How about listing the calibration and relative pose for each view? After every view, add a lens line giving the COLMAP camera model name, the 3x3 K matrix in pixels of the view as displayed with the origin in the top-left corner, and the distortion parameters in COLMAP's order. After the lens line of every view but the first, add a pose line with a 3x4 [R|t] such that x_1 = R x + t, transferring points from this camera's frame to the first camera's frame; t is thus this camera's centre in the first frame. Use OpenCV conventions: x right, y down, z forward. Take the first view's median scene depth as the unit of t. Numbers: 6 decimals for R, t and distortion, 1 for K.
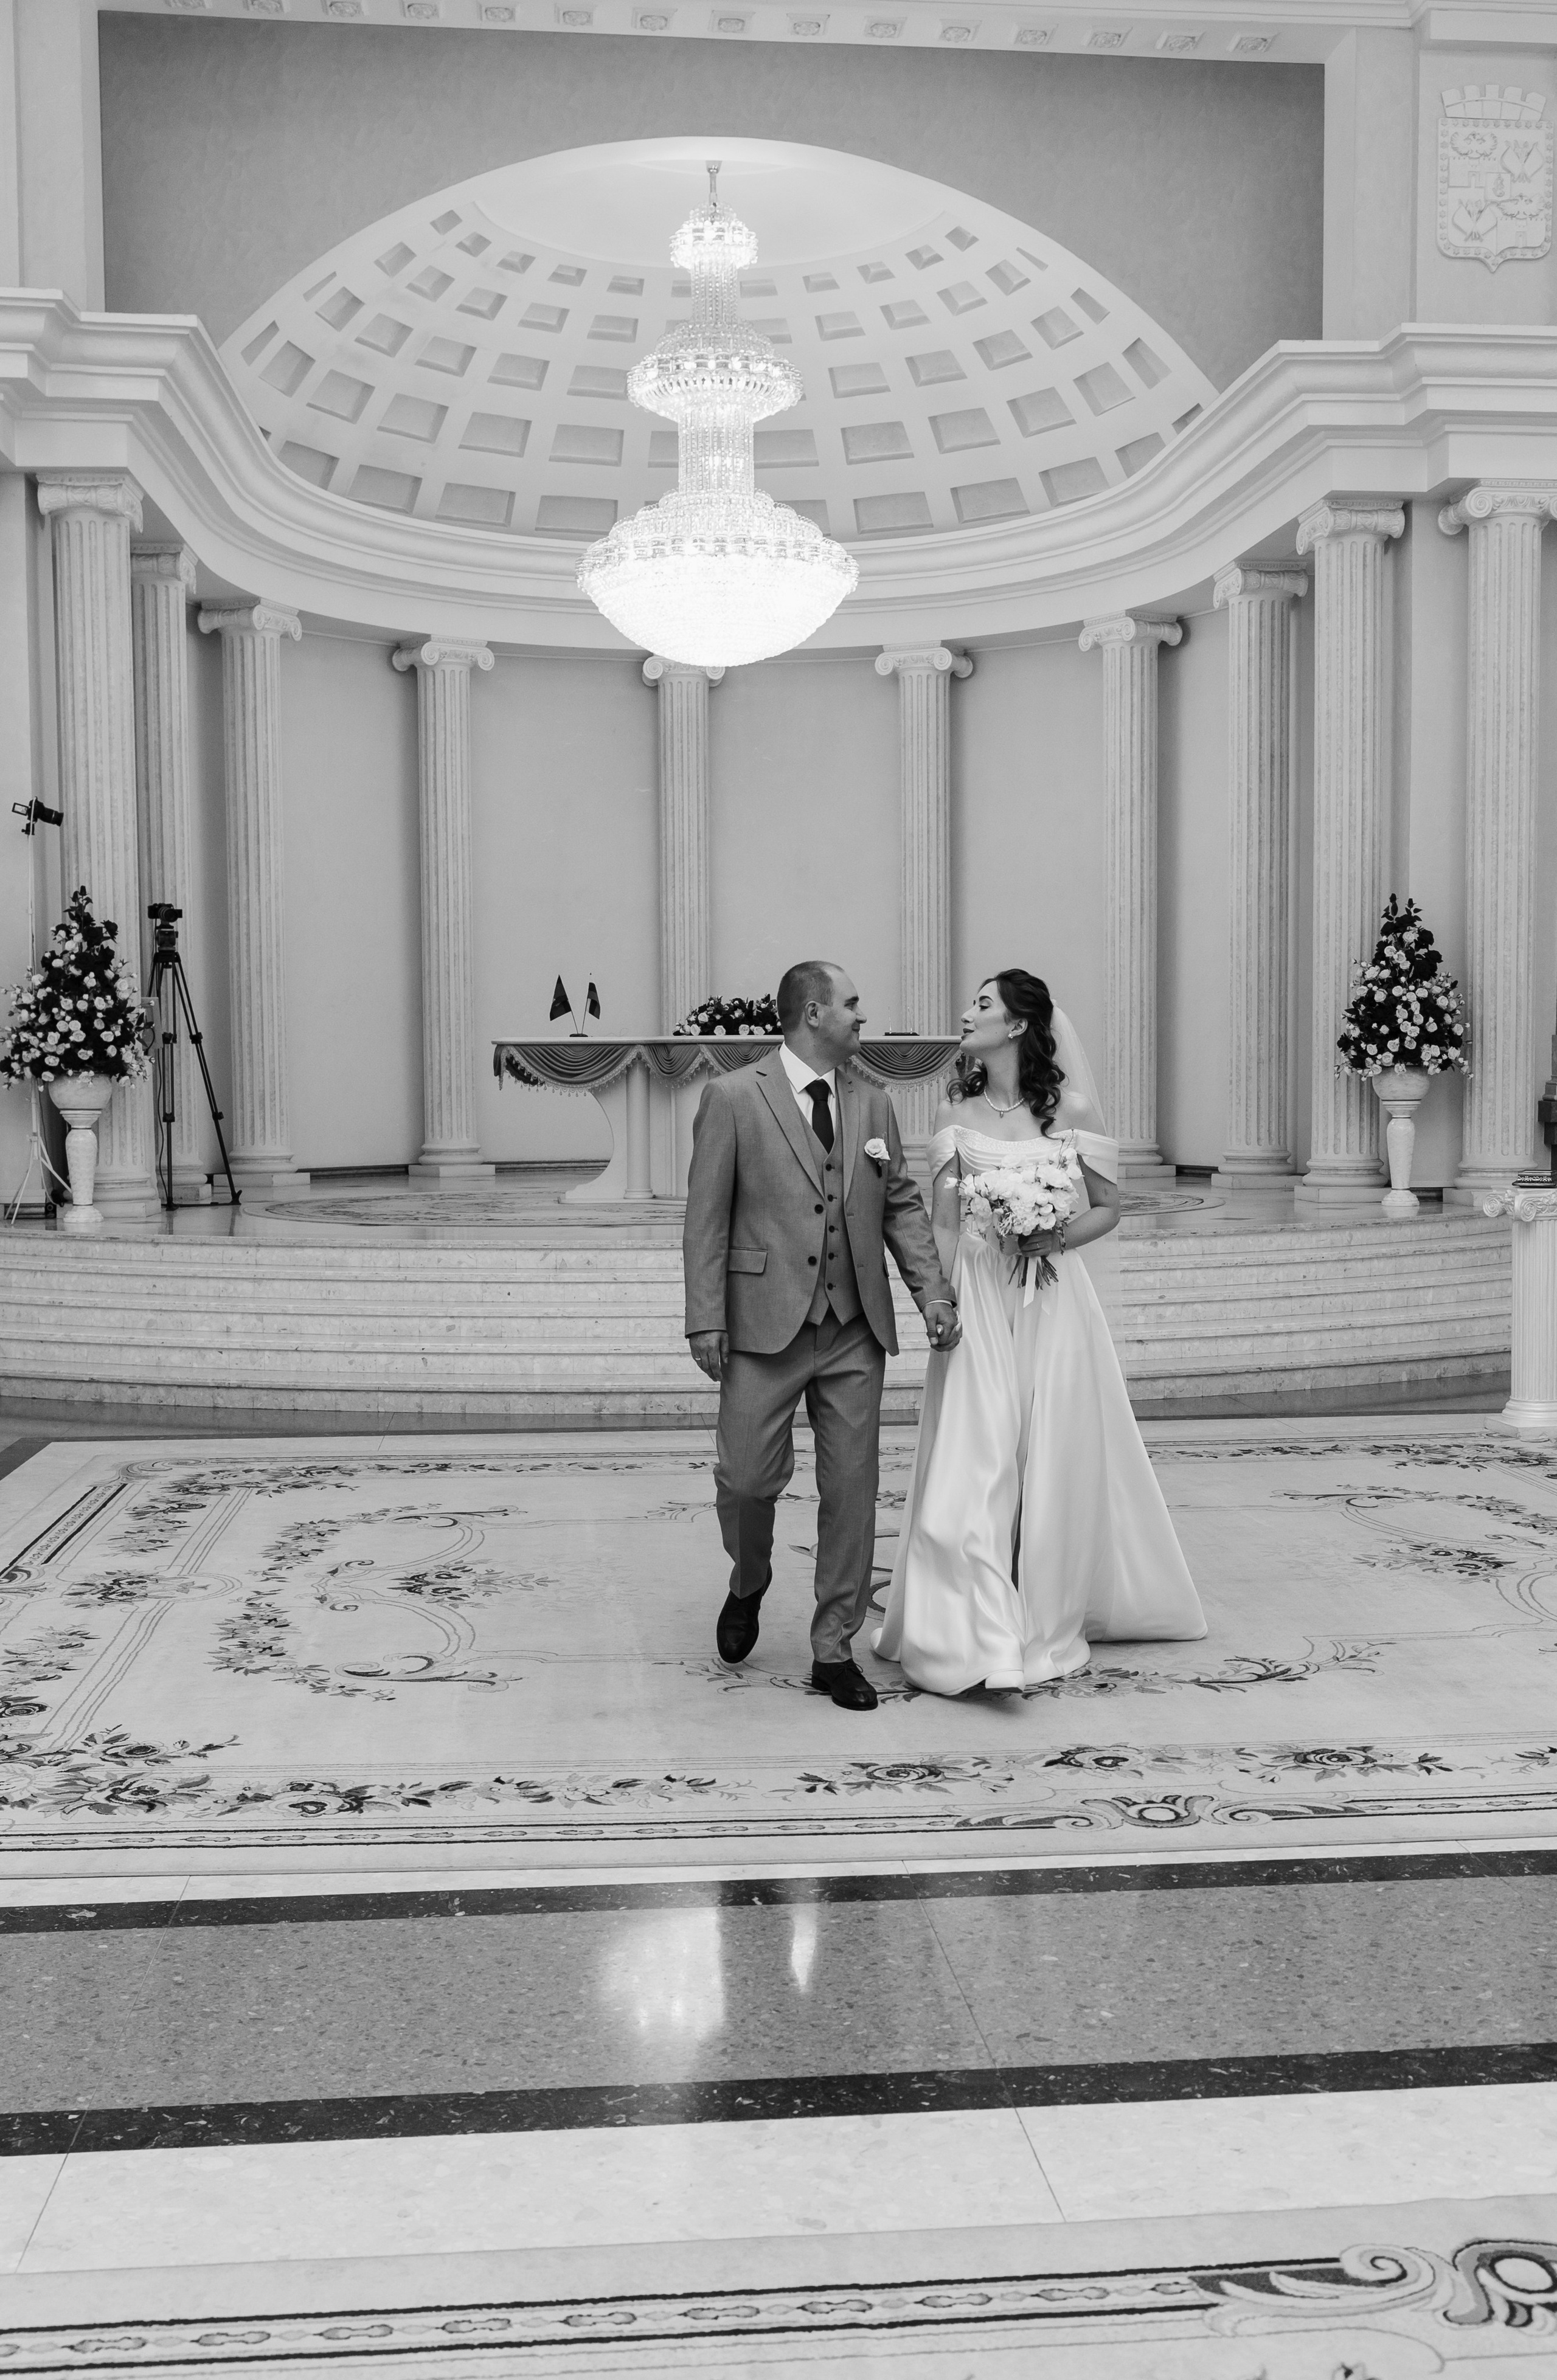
lens RADIAL K [[2504.6, 0, 825.1], [0, 2504.6, 1238.1], [0, 0, 1]] dist [-0.011367, -0.001629]
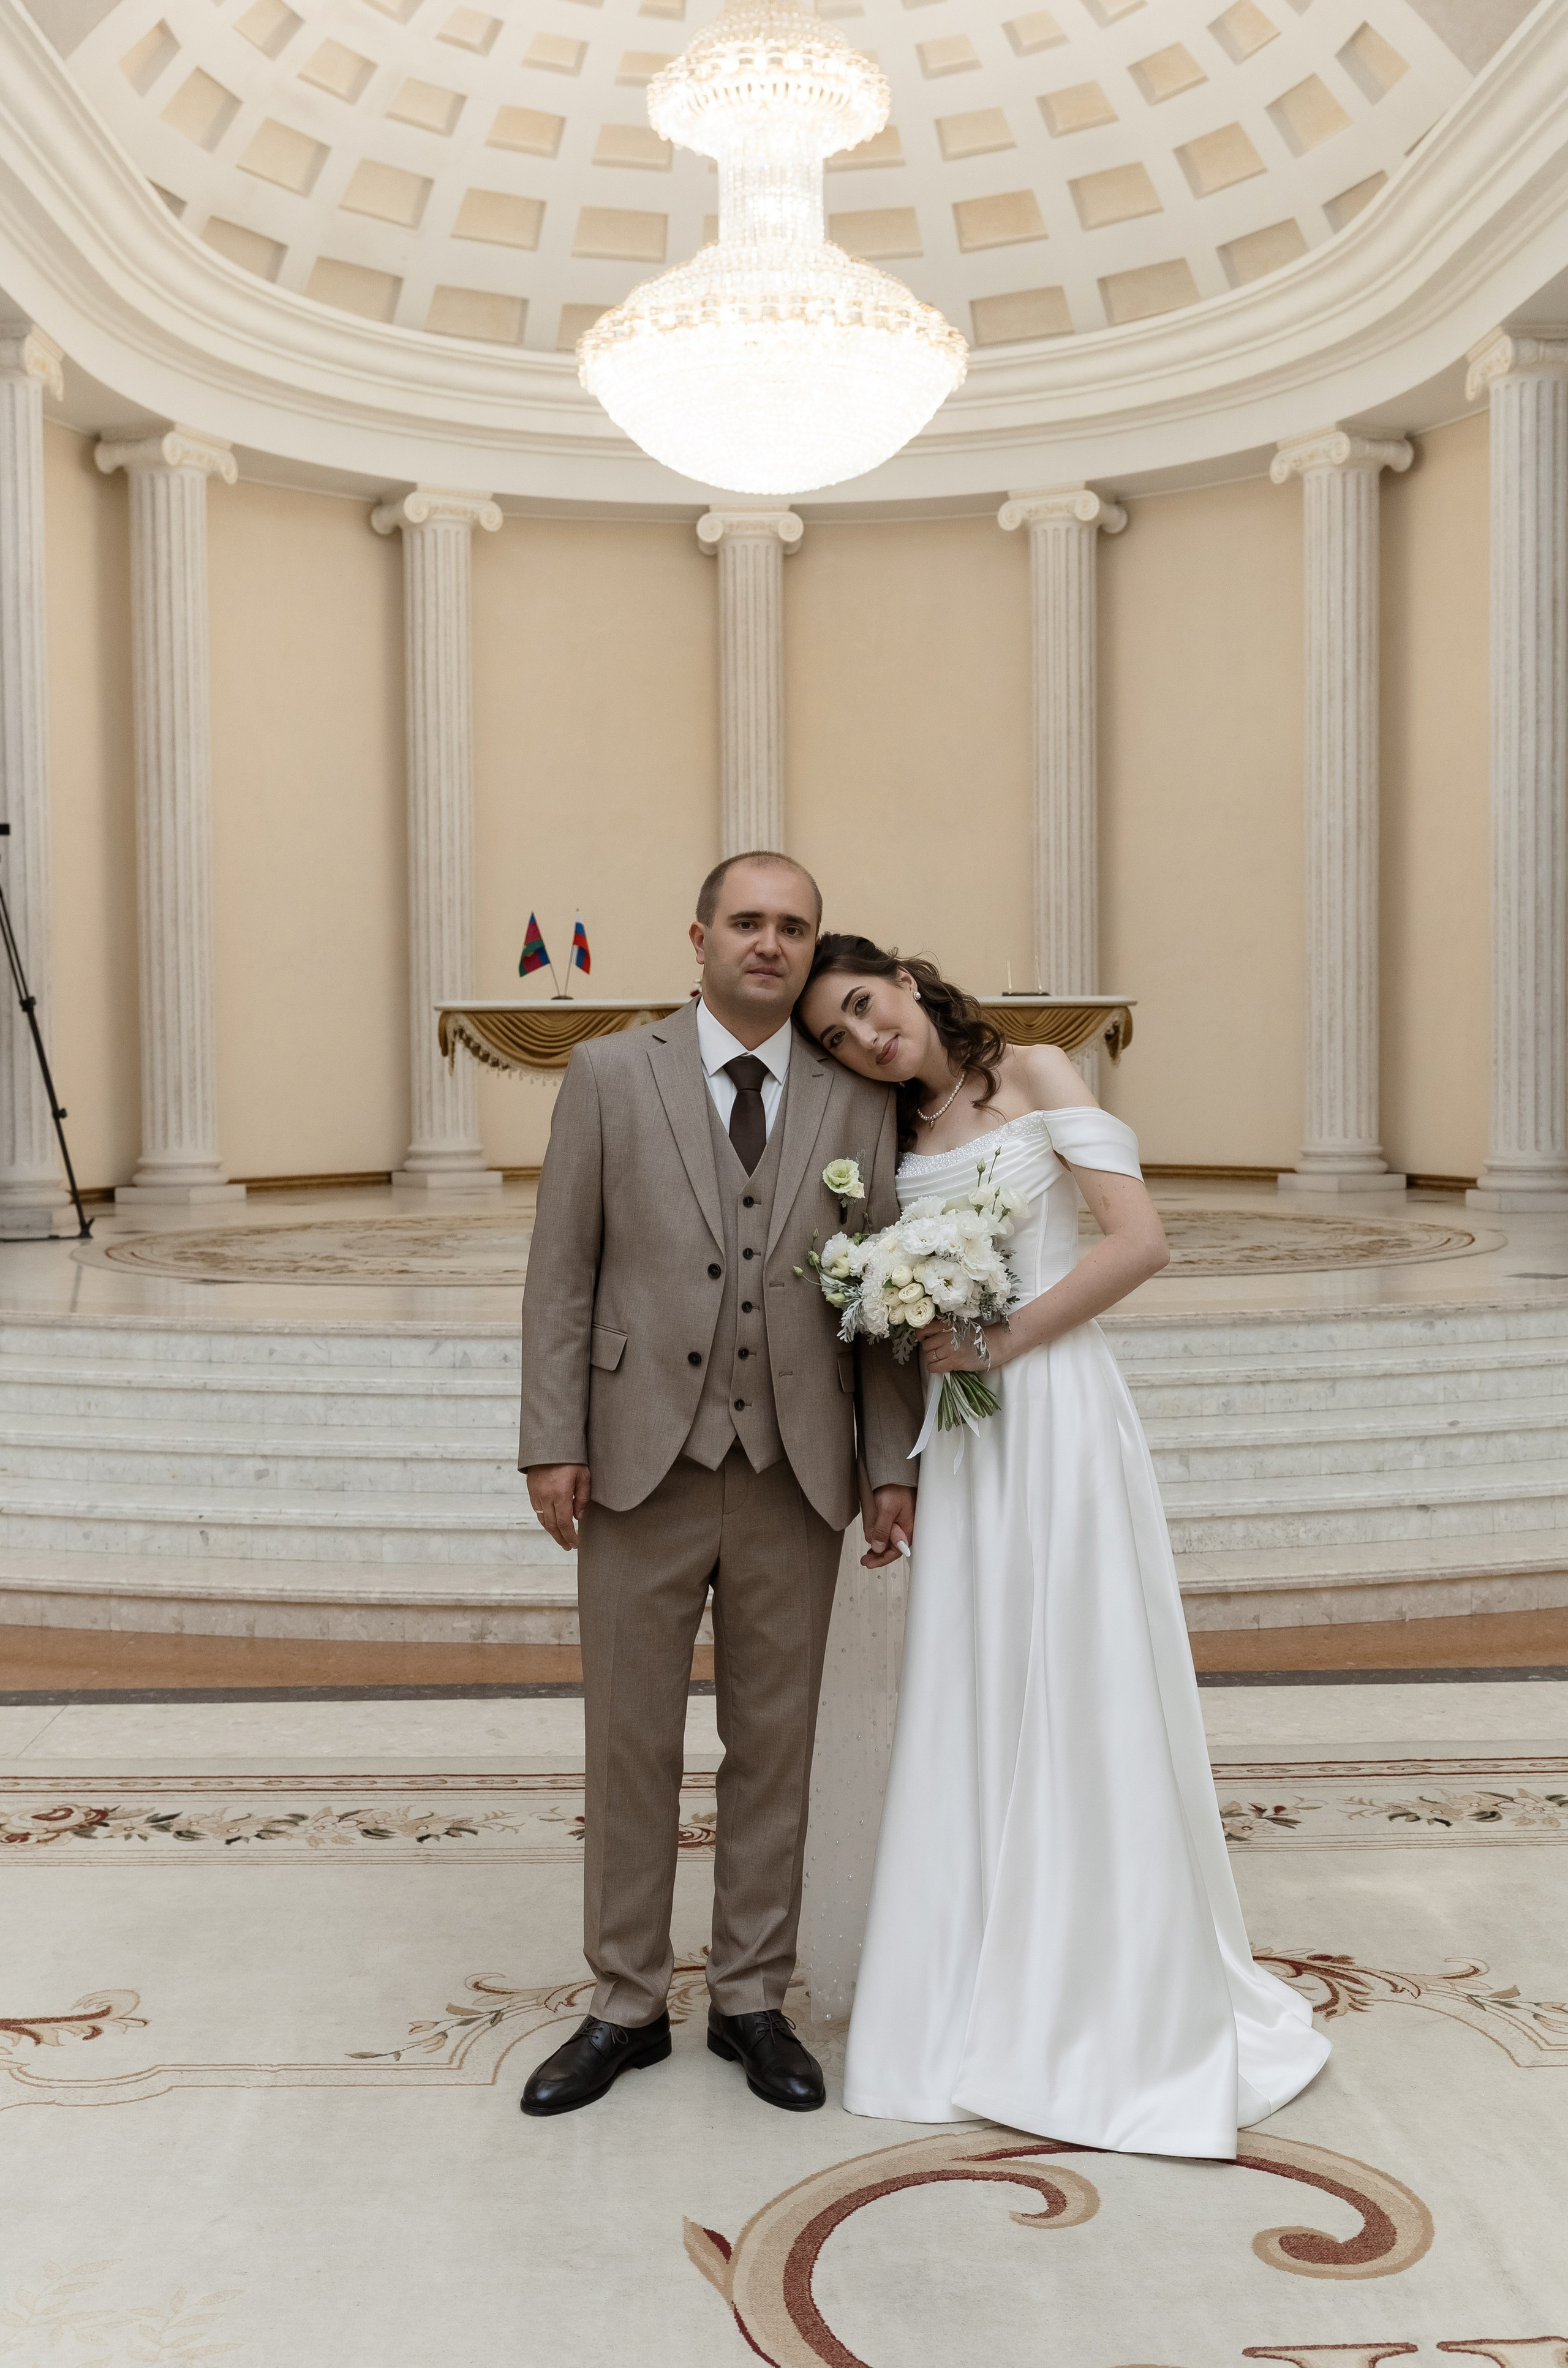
lens RADIAL K [[2484.5, 0, 777.6], [0, 2484.5, 1152.9], [0, 0, 1]] dist [0.003654, -0.004489]
pose [[0.996871, -0.000239, -0.079043, 0.016415], [-0.001718, 0.999694, -0.024694, -0.020587], [0.079025, 0.024753, 0.996565, 0.311815]]
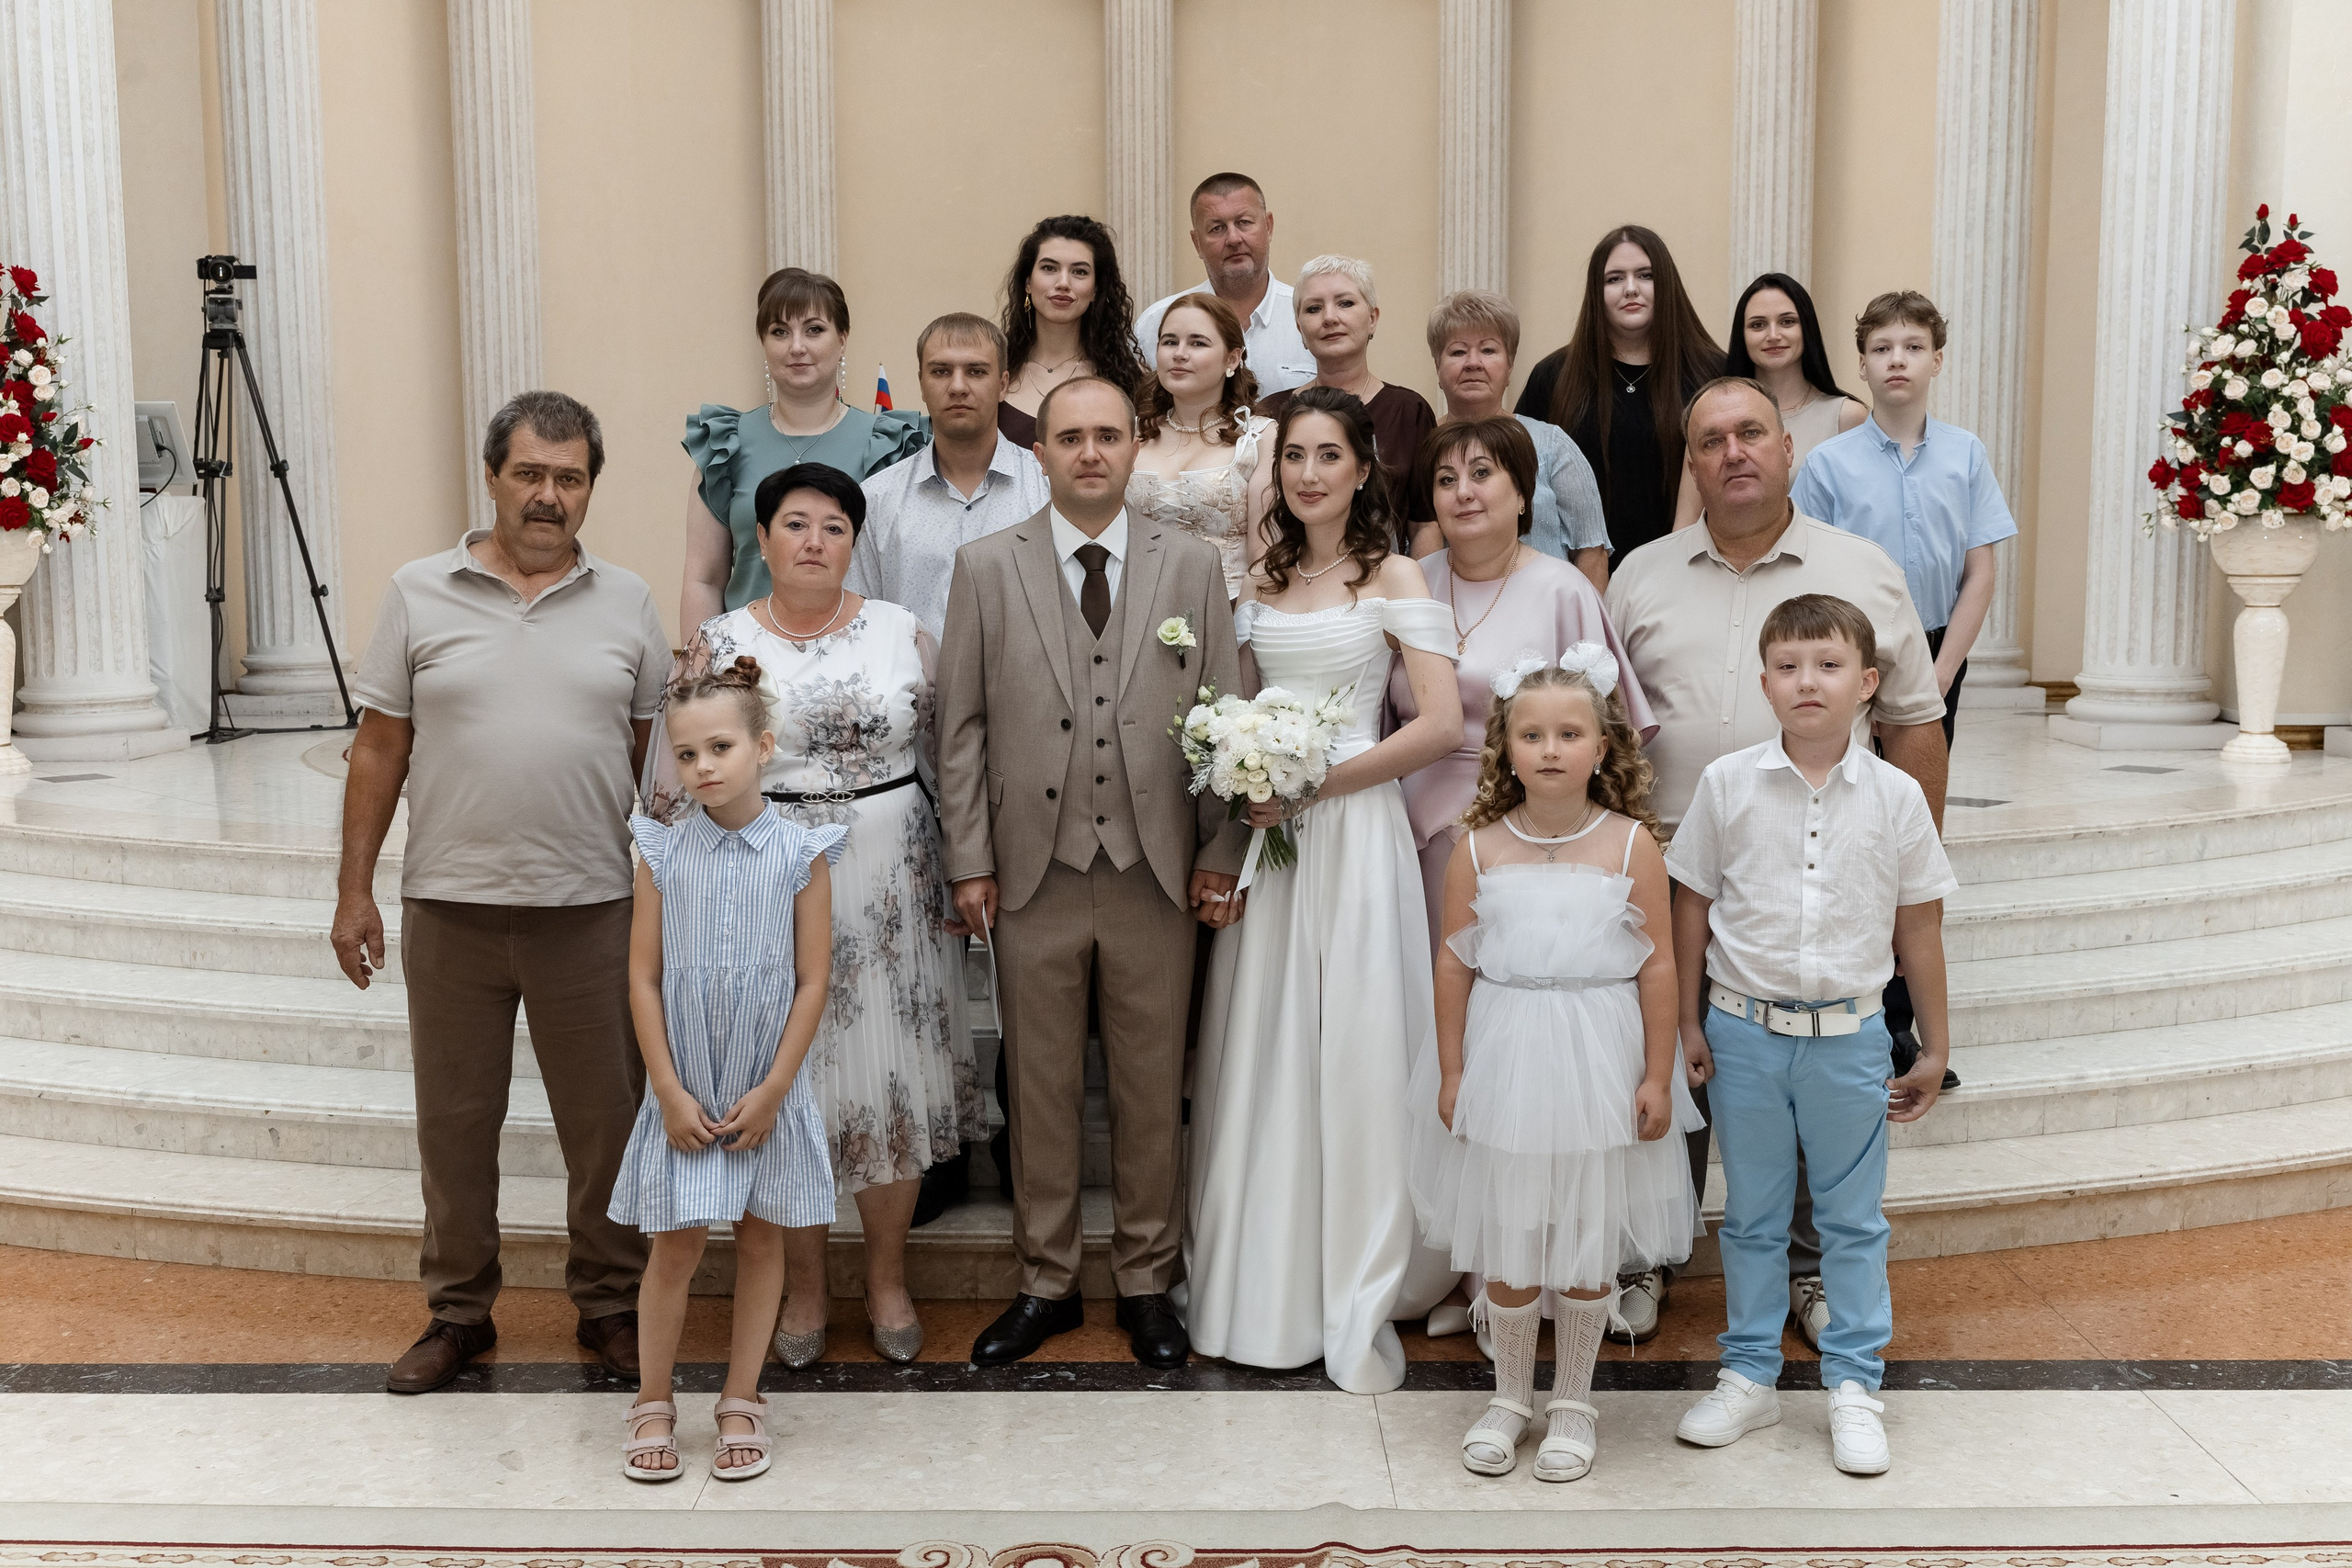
lens RADIAL K [[2308.7, 0, 1176.0], [0, 2308.7, 784.0], [0, 0, 1]] dist [0.006188, -0.000519]
pose [[0.992889, 0.014113, -0.118204, 0.046609], [-0.008071, 0.998644, 0.051432, -0.031541], [0.118769, -0.050112, 0.991656, 0.432991]]
